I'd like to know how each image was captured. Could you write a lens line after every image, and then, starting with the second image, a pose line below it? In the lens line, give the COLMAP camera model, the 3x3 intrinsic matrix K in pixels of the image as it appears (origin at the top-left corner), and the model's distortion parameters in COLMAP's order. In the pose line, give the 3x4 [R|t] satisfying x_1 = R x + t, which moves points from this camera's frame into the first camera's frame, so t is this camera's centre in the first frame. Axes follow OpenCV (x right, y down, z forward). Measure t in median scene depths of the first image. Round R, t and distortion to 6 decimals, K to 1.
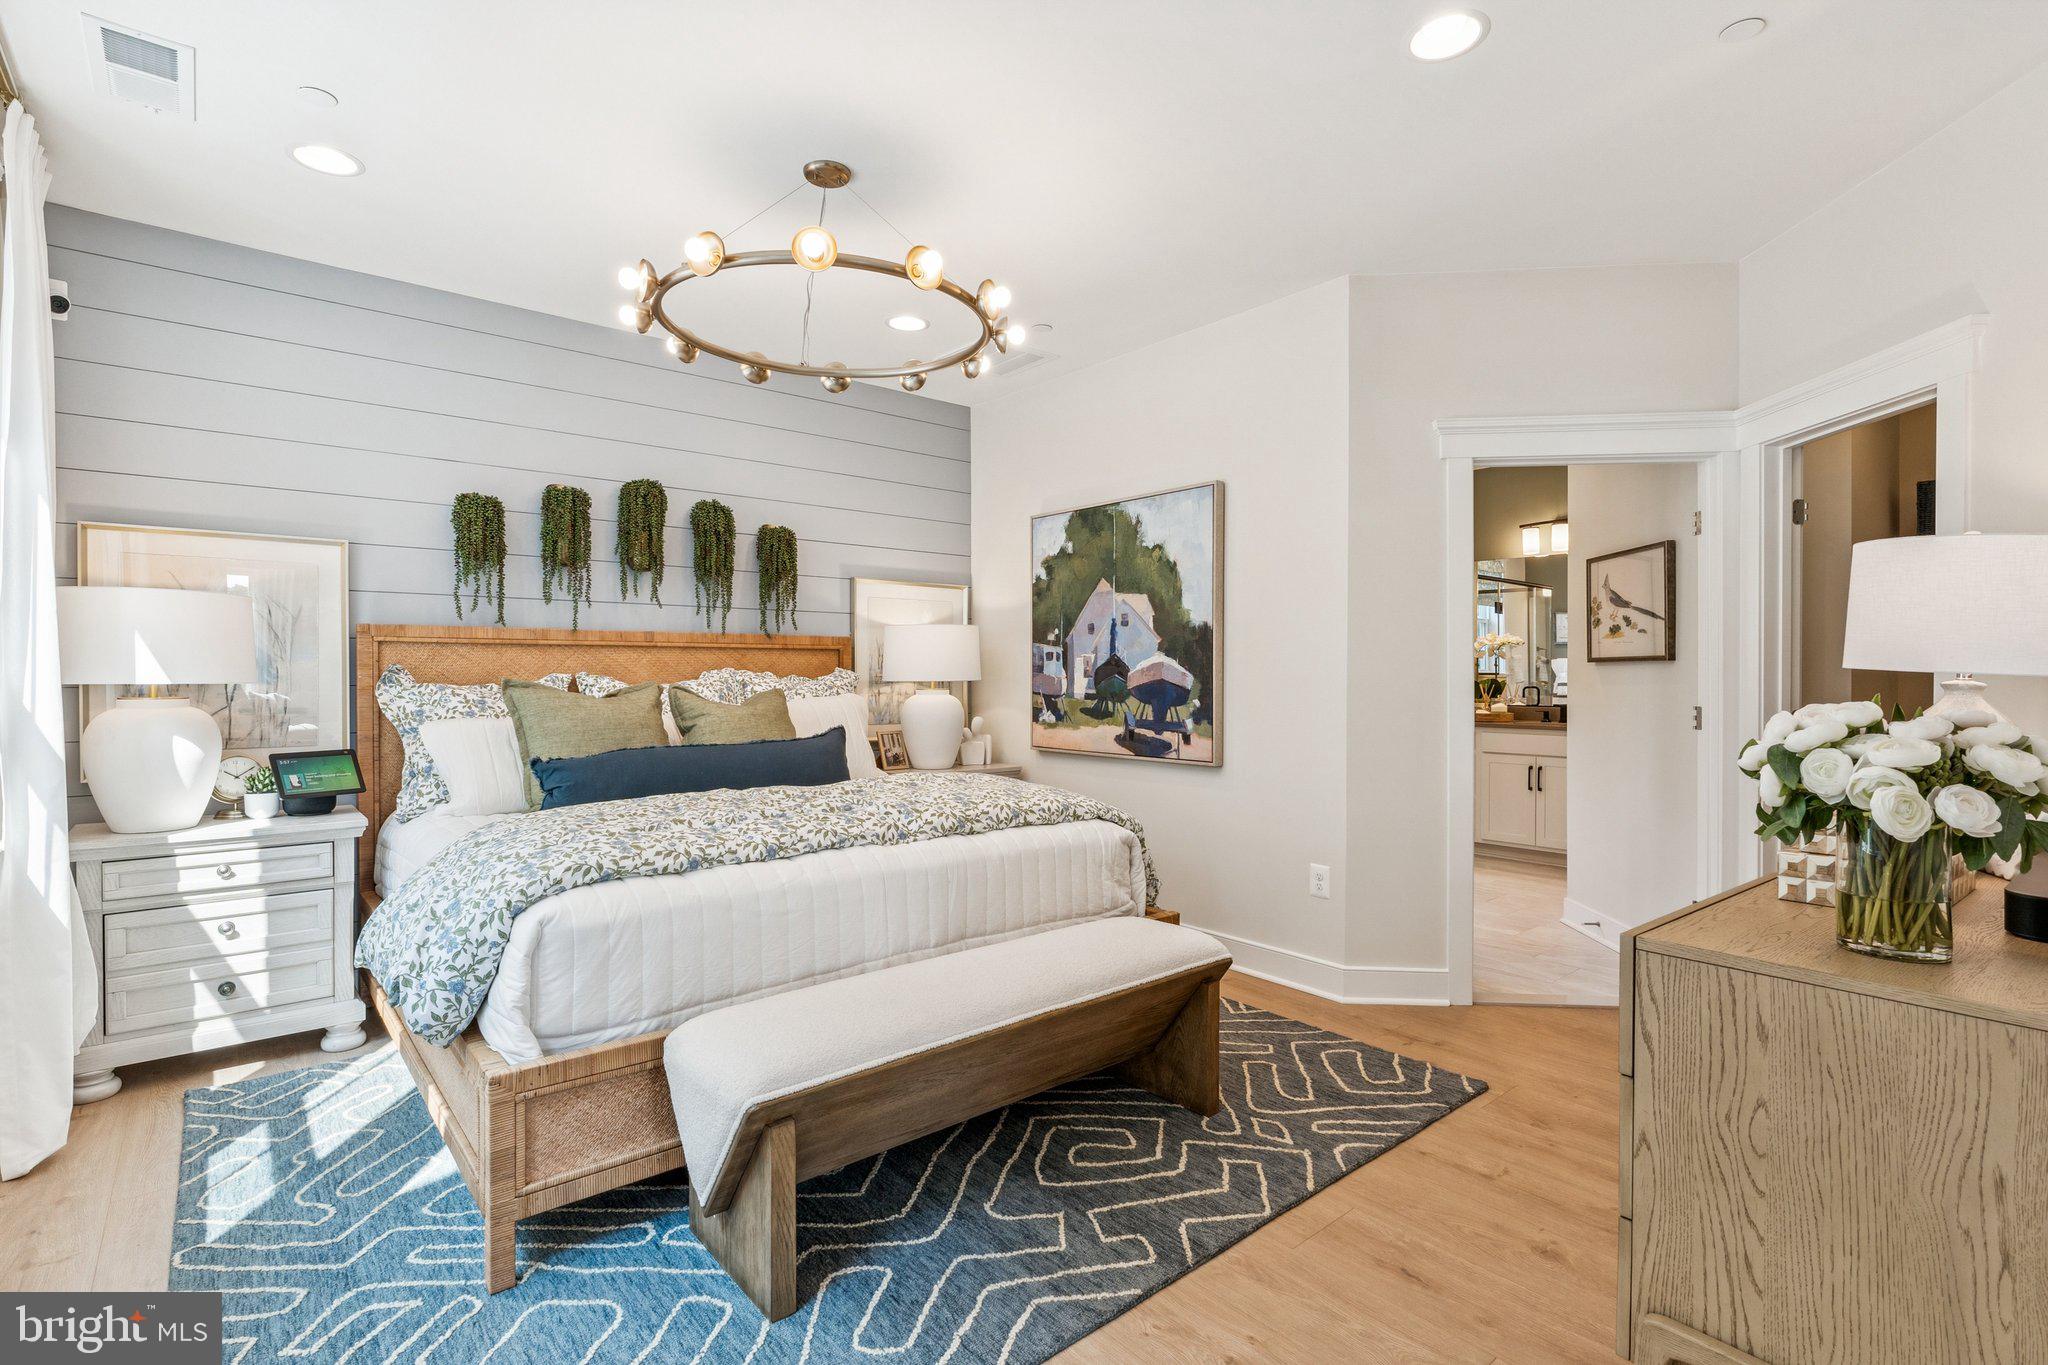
lens RADIAL K [[945.8, 0, 1027.2], [0, 945.8, 682.2], [0, 0, 1]] dist [0.000306, 0.000109]
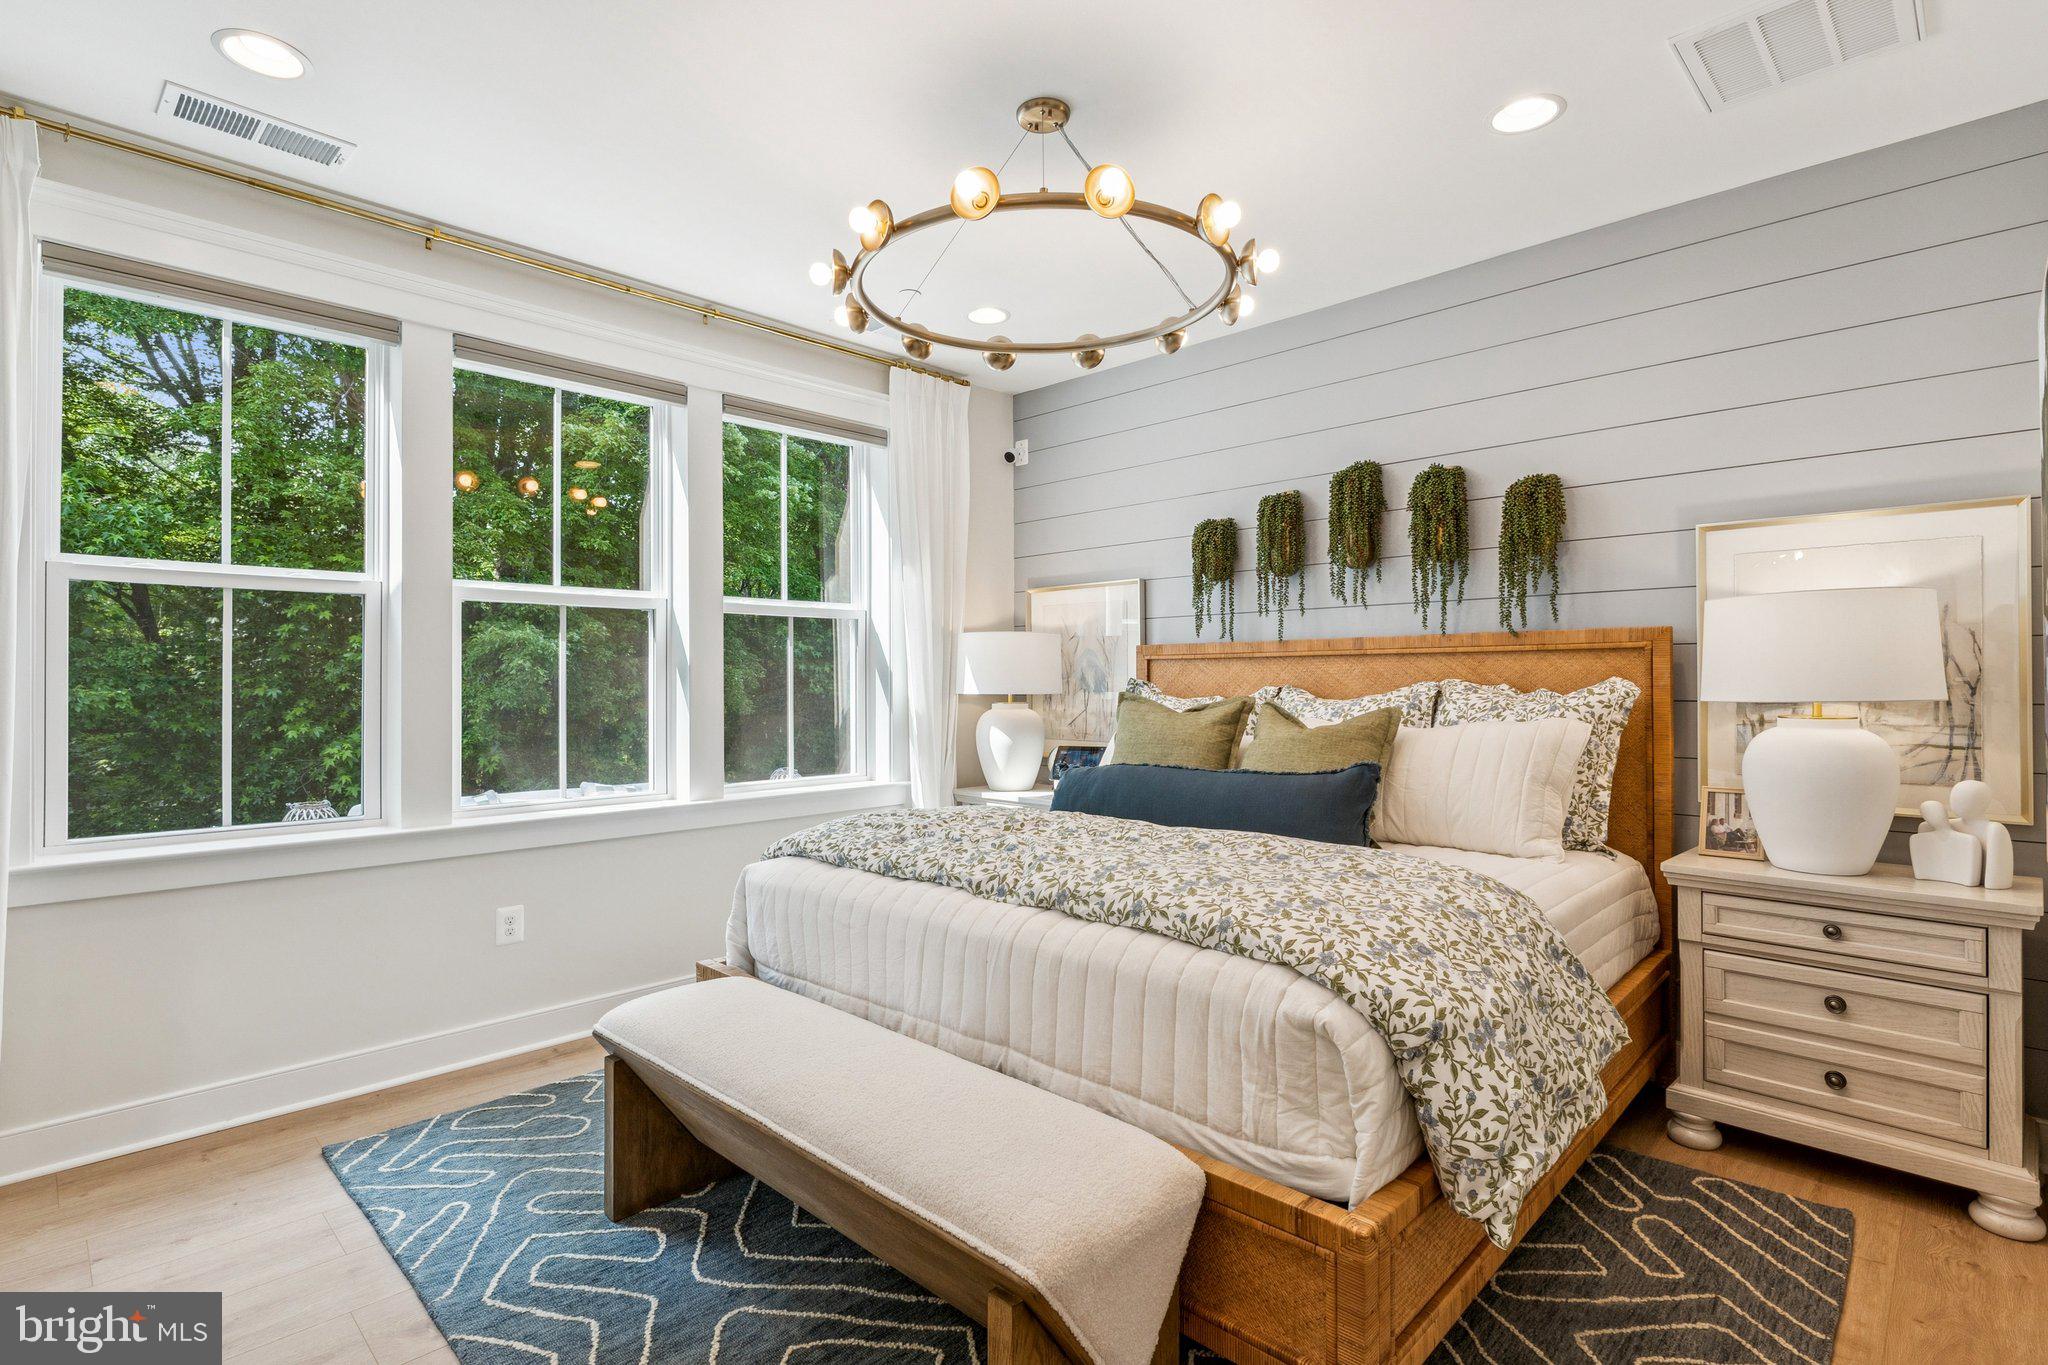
lens RADIAL K [[990.6, 0, 1027.1], [0, 990.6, 673.7], [0, 0, 1]] dist [-0.001262, -0.000332]
pose [[0.105594, -0.007055, -0.994384, 0.511367], [-0.004373, 0.999962, -0.007559, -0.013486], [0.994400, 0.005146, 0.105560, 0.661403]]
